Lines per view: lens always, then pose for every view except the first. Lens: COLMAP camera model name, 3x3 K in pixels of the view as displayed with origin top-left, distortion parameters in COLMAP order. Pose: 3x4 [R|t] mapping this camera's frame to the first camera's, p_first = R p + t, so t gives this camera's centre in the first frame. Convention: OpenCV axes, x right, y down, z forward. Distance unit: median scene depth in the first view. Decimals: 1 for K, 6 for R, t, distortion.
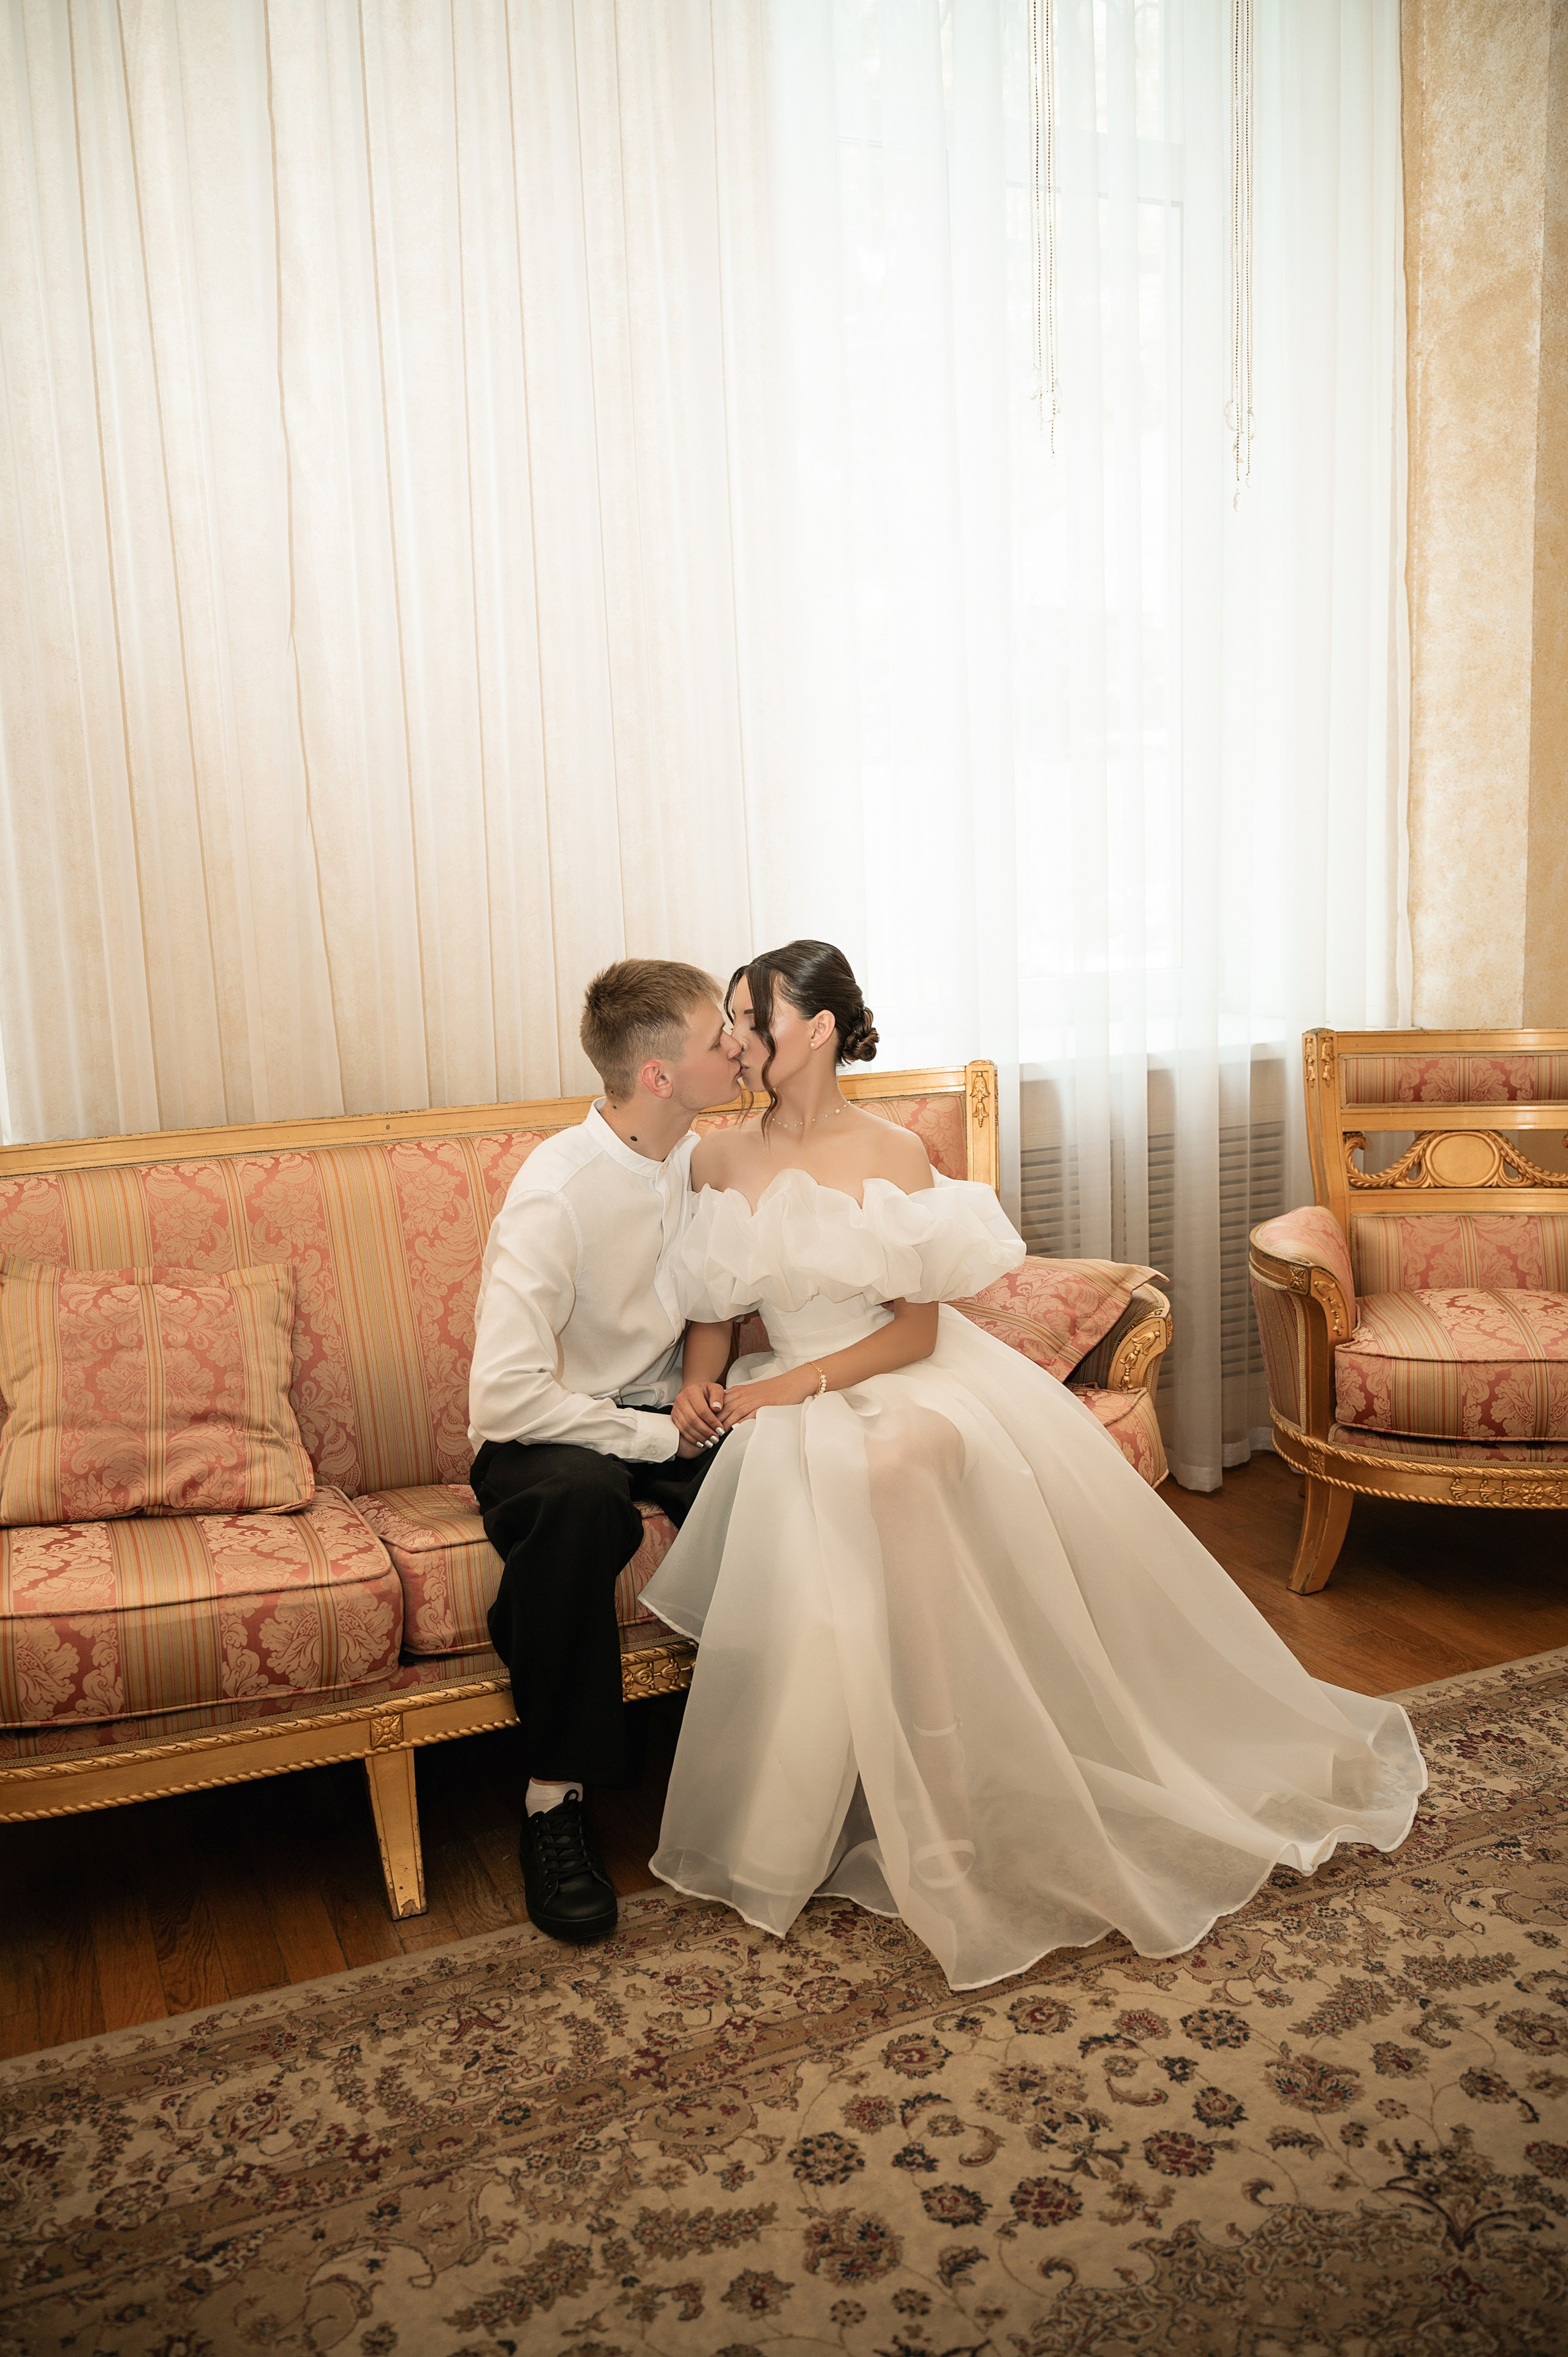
lens RADIAL K [[1156.0, 0, 784.0], [0, 1156.0, 1178.5], [0, 0, 1]] dist [-0.000260, -0.000861]
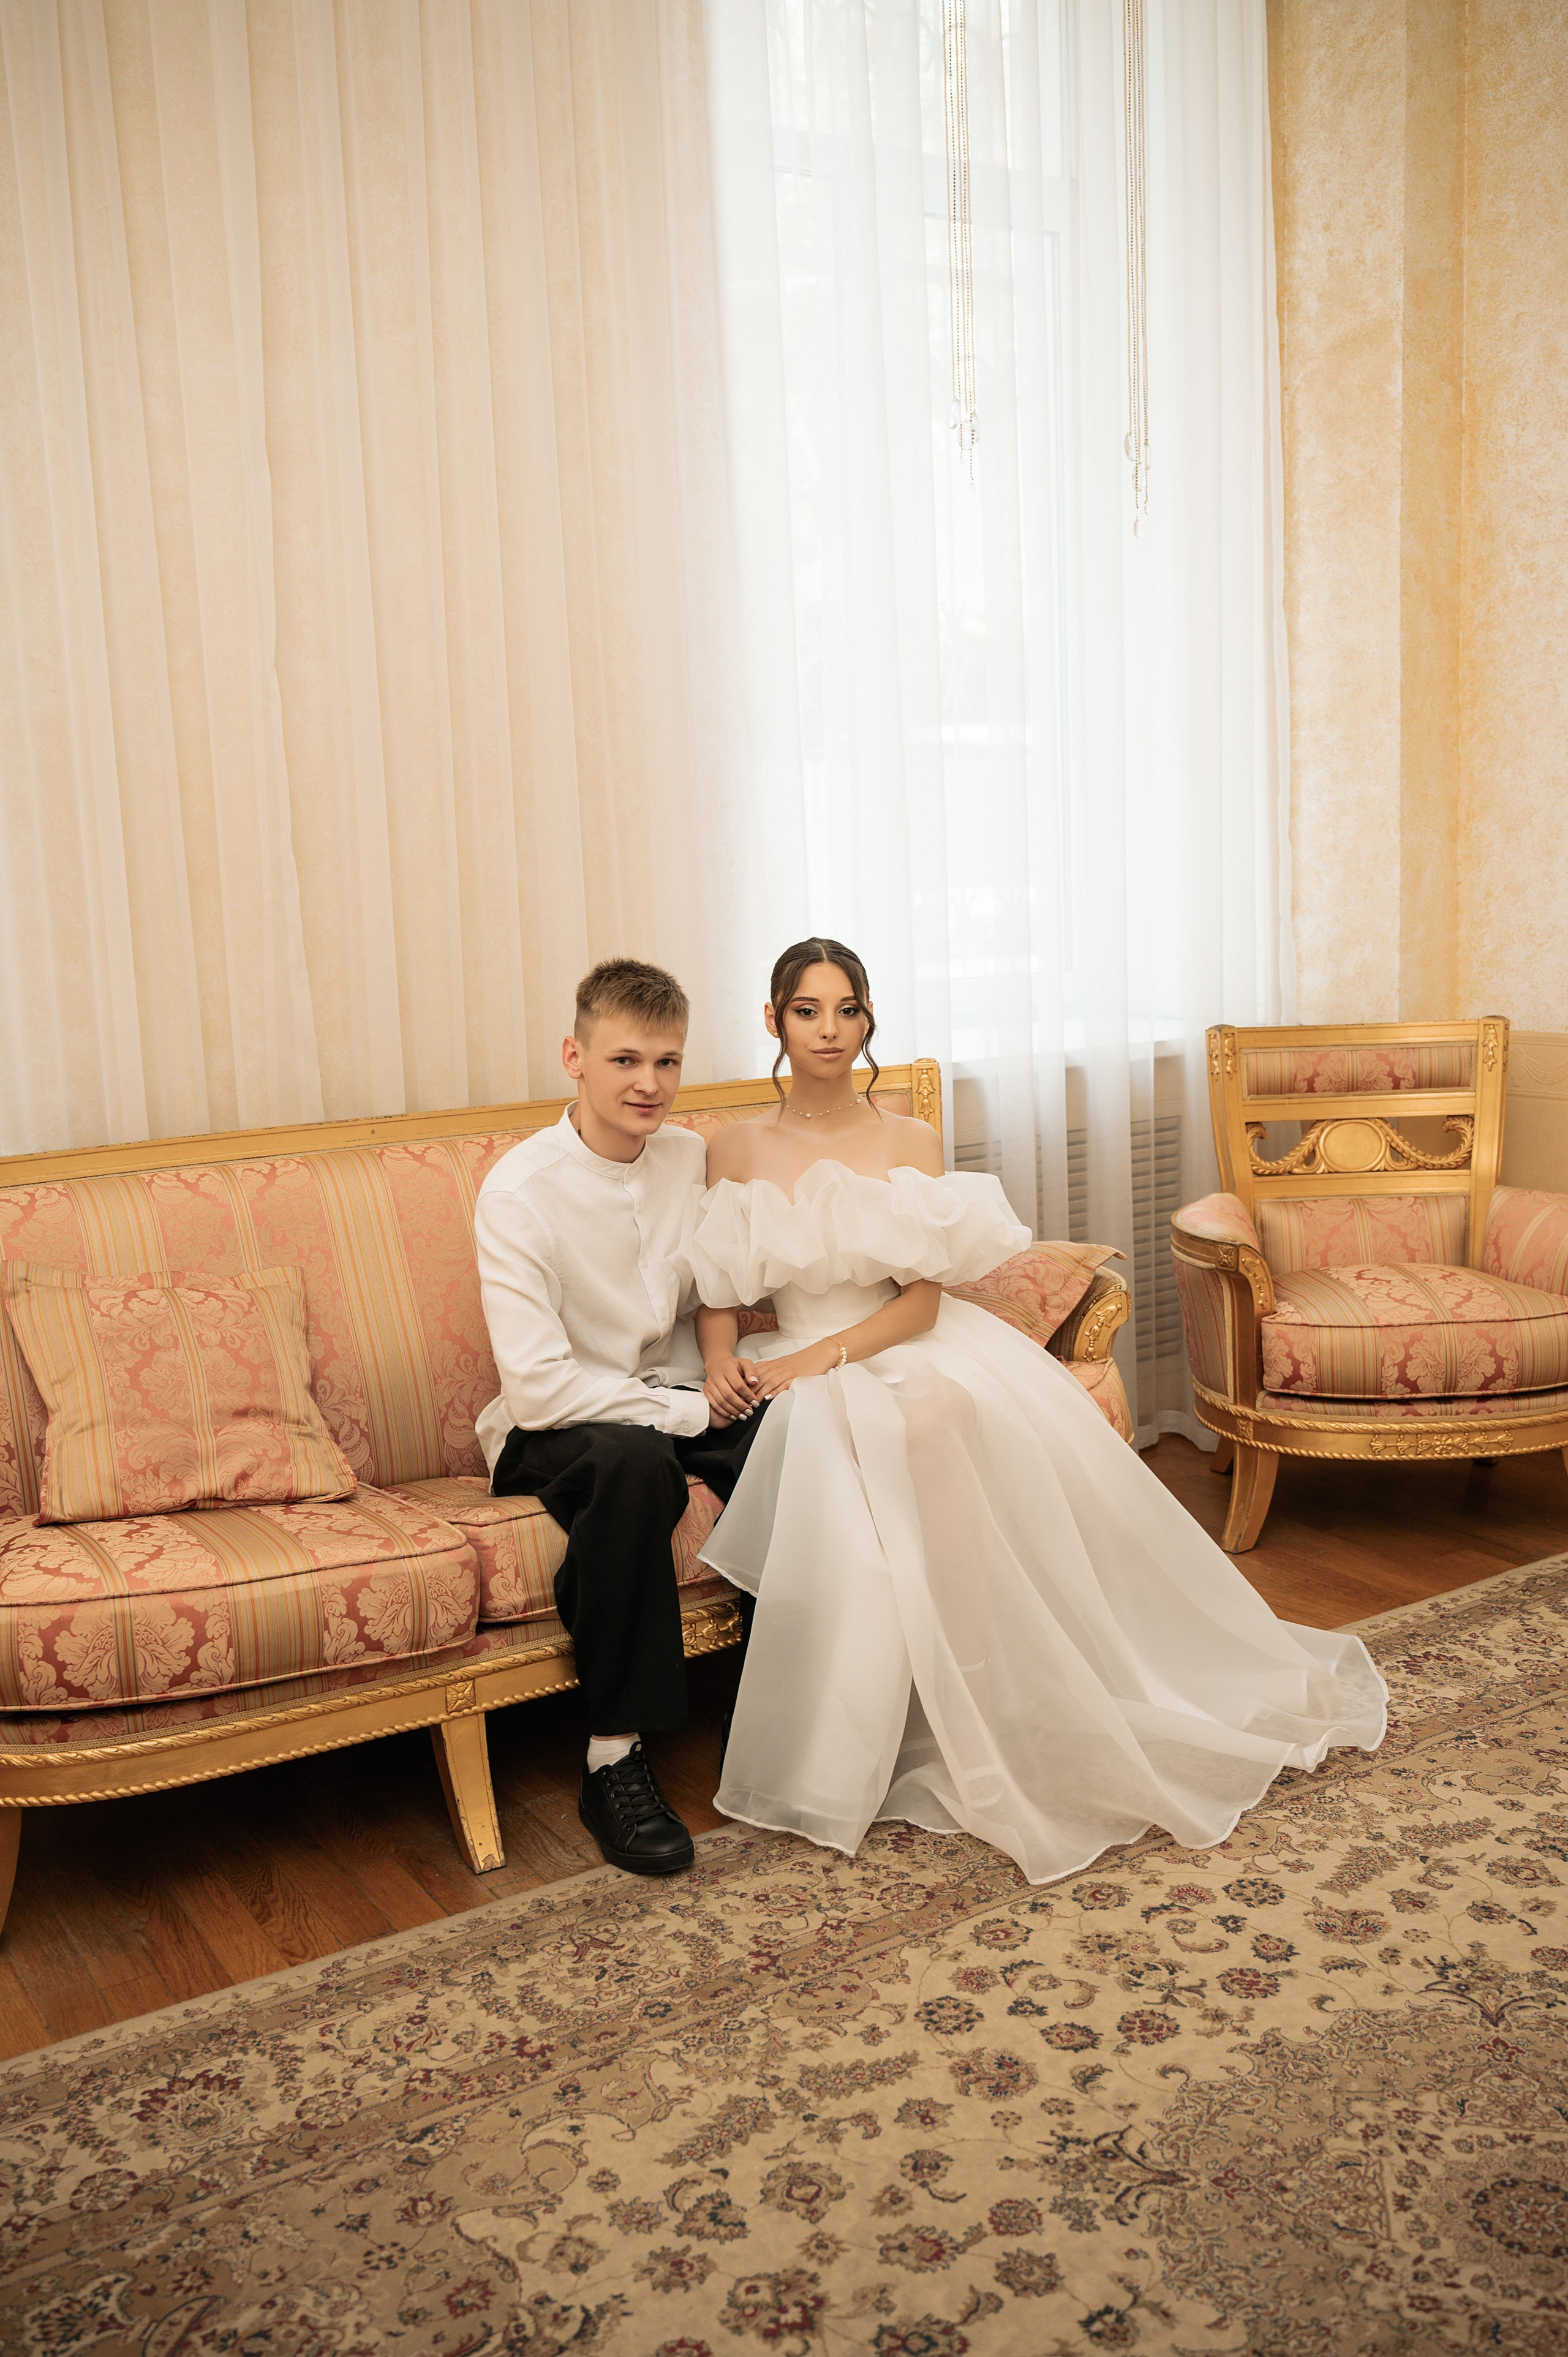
lens RADIAL K [[1156.0, 0, 784.0], [0, 1156.0, 1178.5], [0, 0, 1]] dist [-0.000260, -0.000861]
pose [[0.995909, -0.026460, 0.086397, -0.152253], [0.026954, 0.999626, -0.004559, 0.022853], [-0.086244, 0.006869, 0.996250, -0.090472]]
